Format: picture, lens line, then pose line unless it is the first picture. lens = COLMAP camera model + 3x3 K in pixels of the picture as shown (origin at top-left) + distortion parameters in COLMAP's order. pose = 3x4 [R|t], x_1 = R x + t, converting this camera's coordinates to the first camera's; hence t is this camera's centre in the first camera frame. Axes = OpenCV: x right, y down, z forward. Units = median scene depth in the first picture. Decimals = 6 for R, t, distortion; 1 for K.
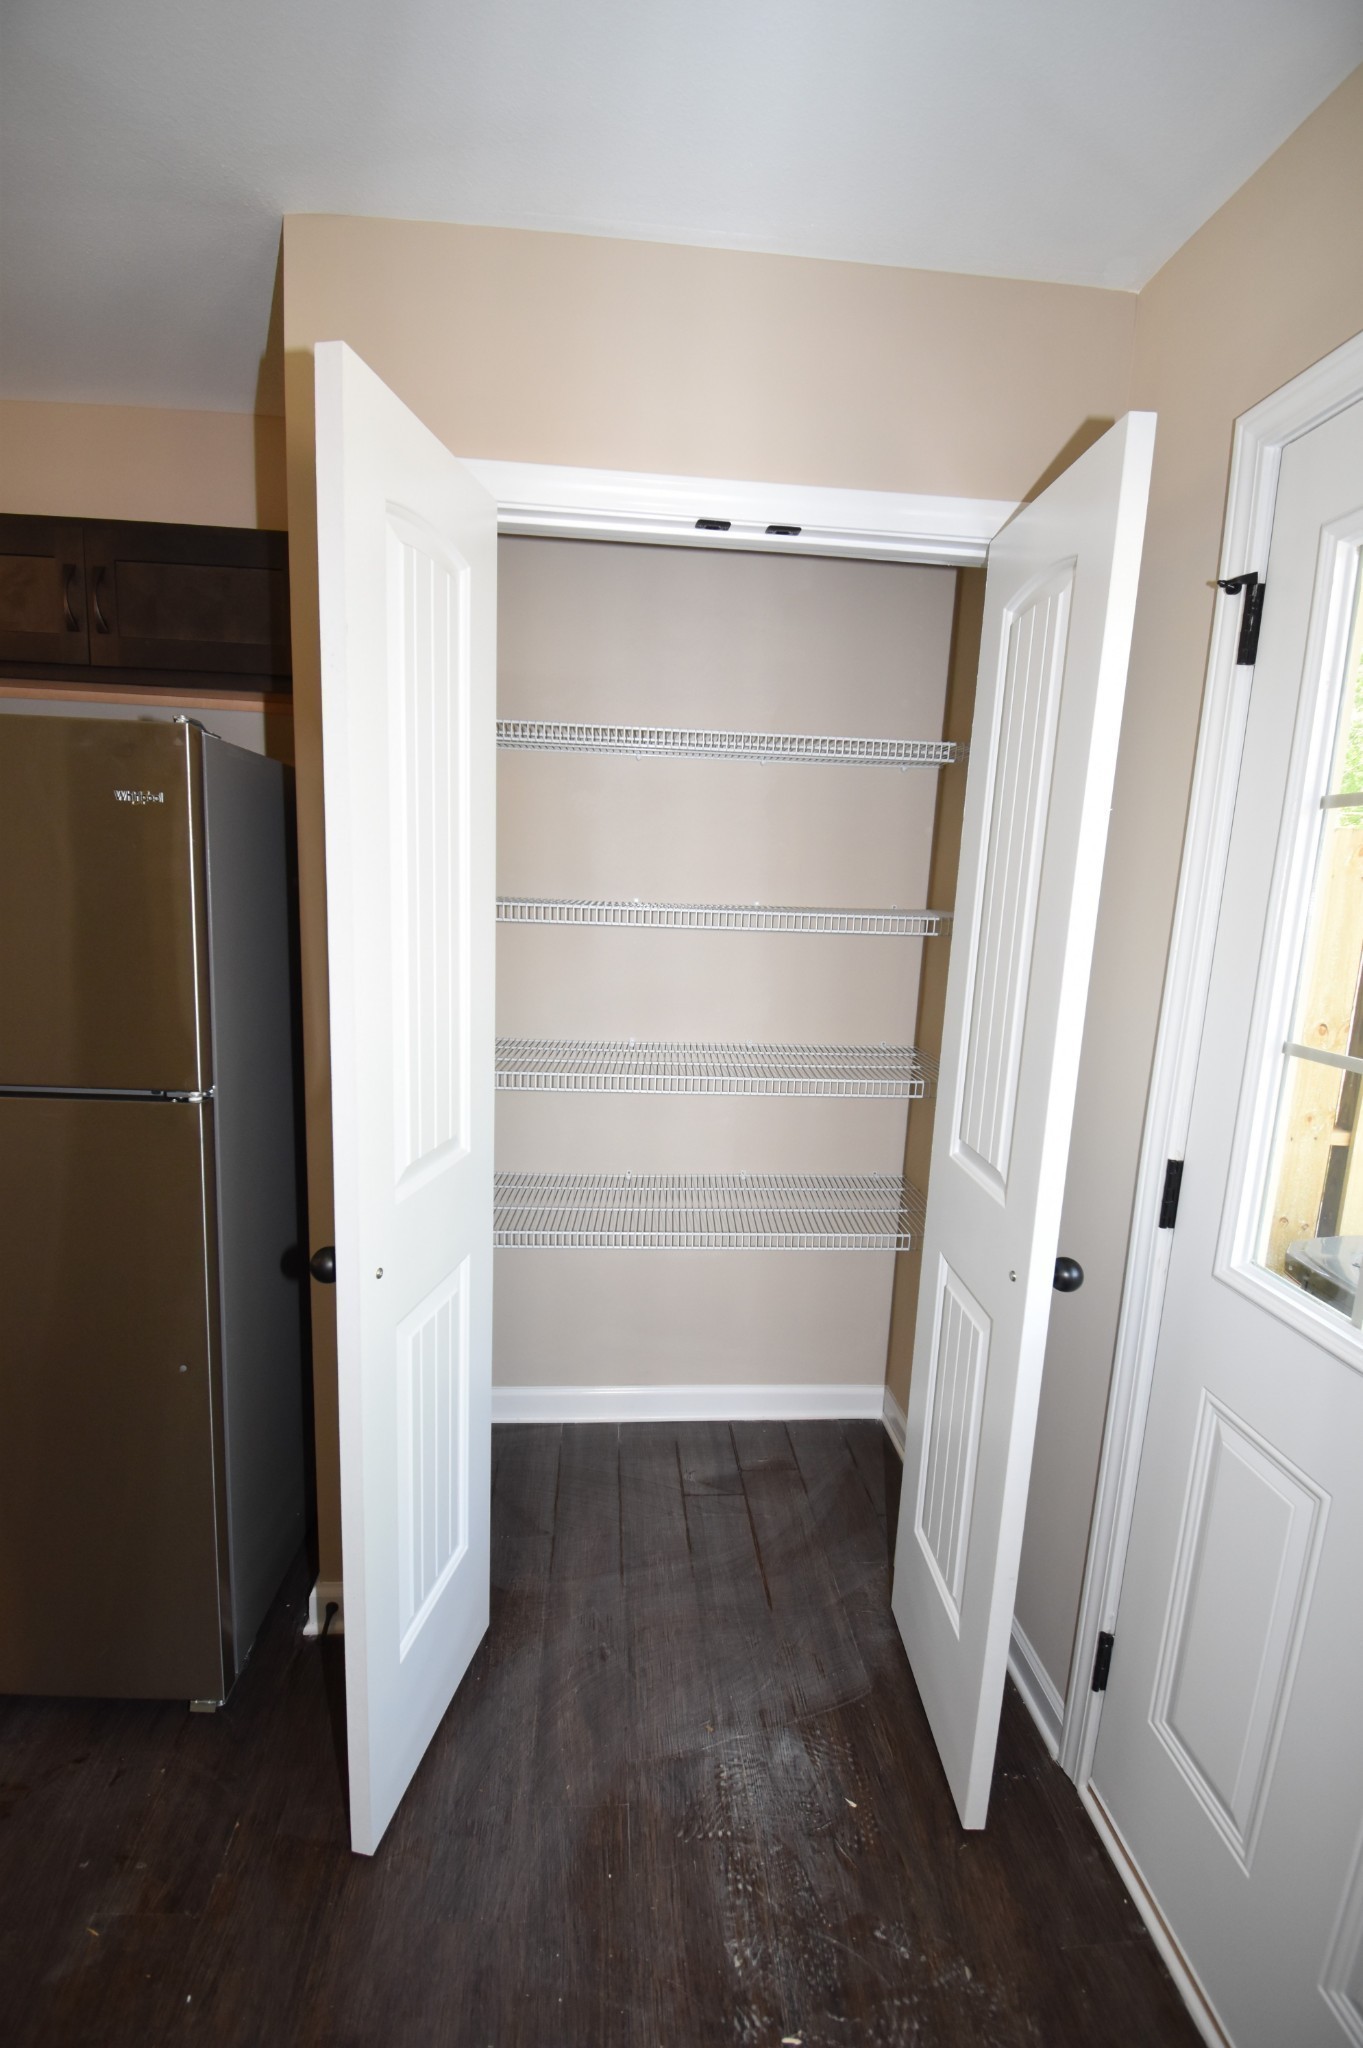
lens RADIAL K [[903.8, 0, 672.7], [0, 903.8, 1027.9], [0, 0, 1]] dist [0.009437, -0.018536]
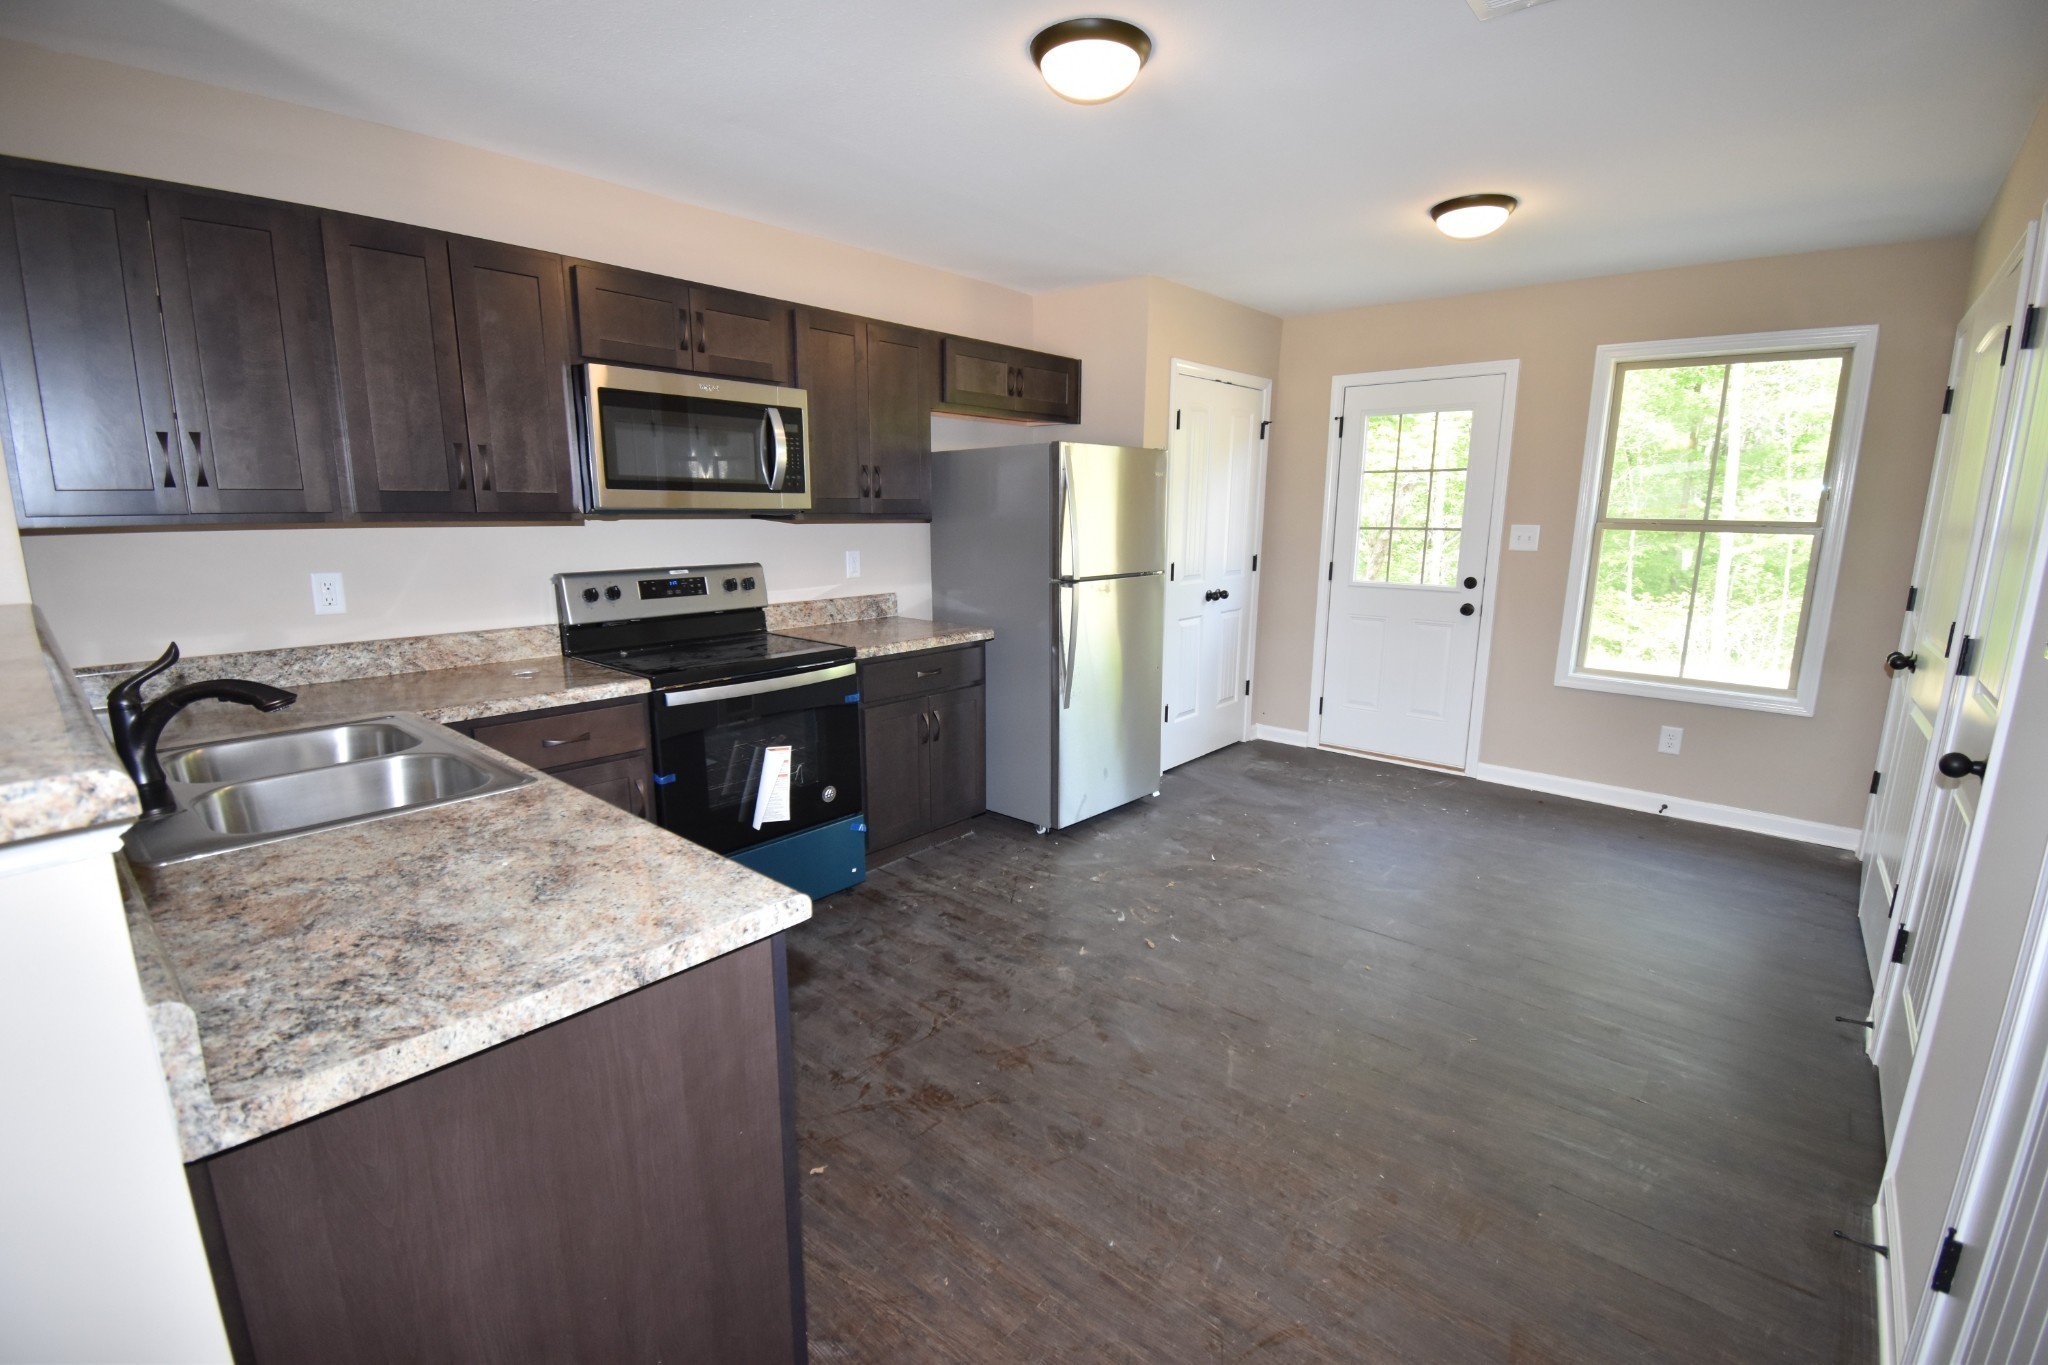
lens RADIAL K [[917.1, 0, 1028.6], [0, 917.1, 690.5], [0, 0, 1]] dist [0.009938, -0.018874]
pose [[0.711278, -0.178218, 0.679942, -2.973902], [0.135592, 0.983944, 0.116058, 0.044694], [-0.689709, 0.009645, 0.724023, -0.907915]]
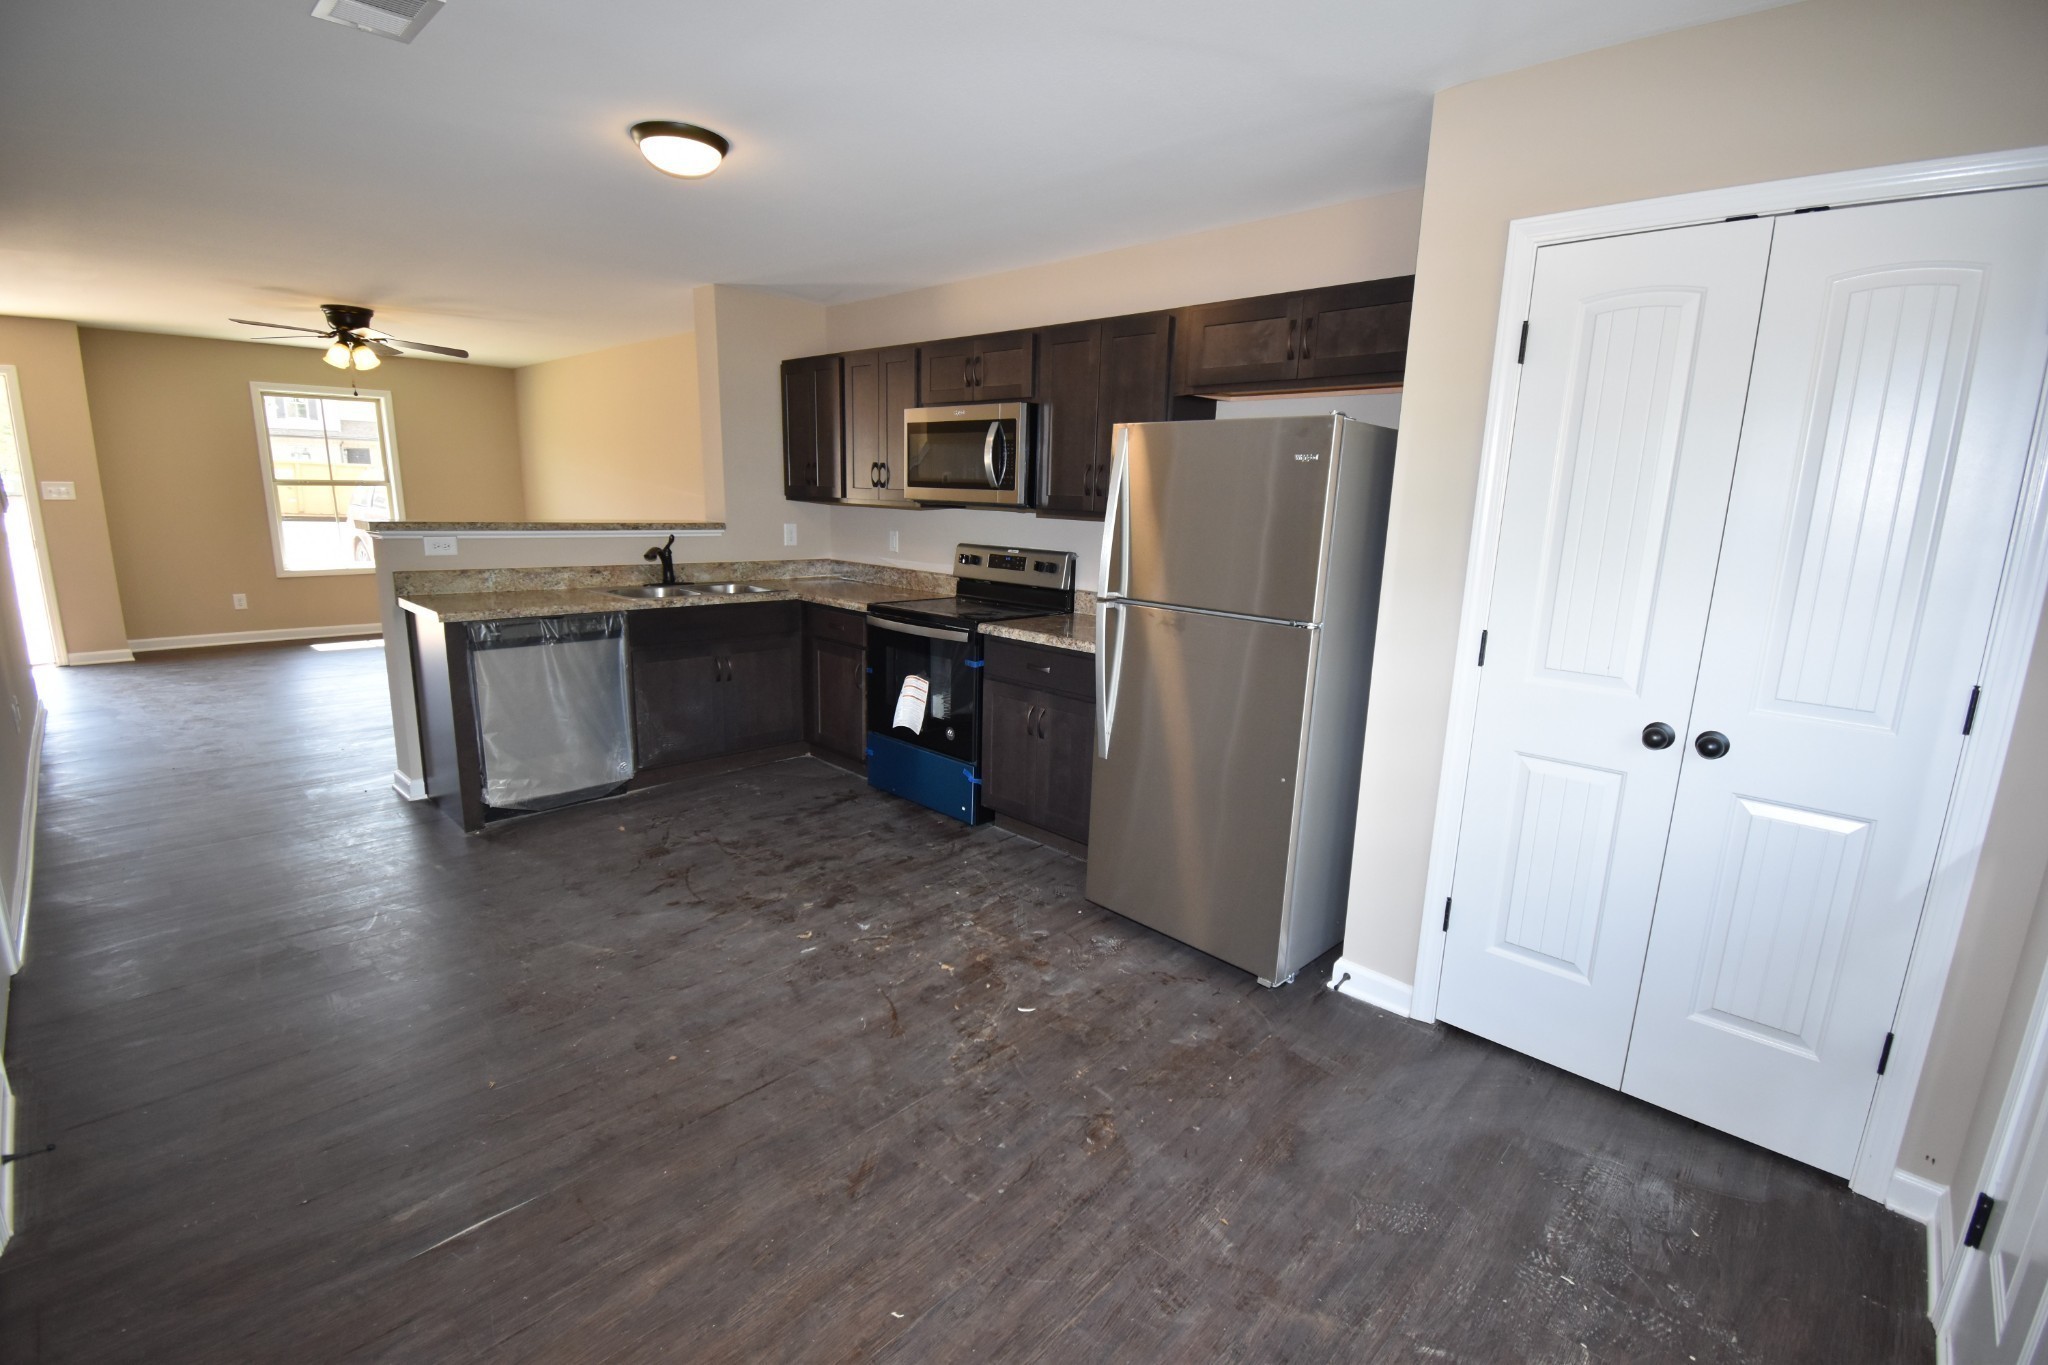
lens RADIAL K [[903.8, 0, 1019.0], [0, 903.8, 681.5], [0, 0, 1]] dist [0.009437, -0.018536]
pose [[0.658463, 0.128988, -0.741478, 0.419649], [-0.125592, 0.990222, 0.060728, 0.147061], [0.742060, 0.053137, 0.668224, -0.597140]]
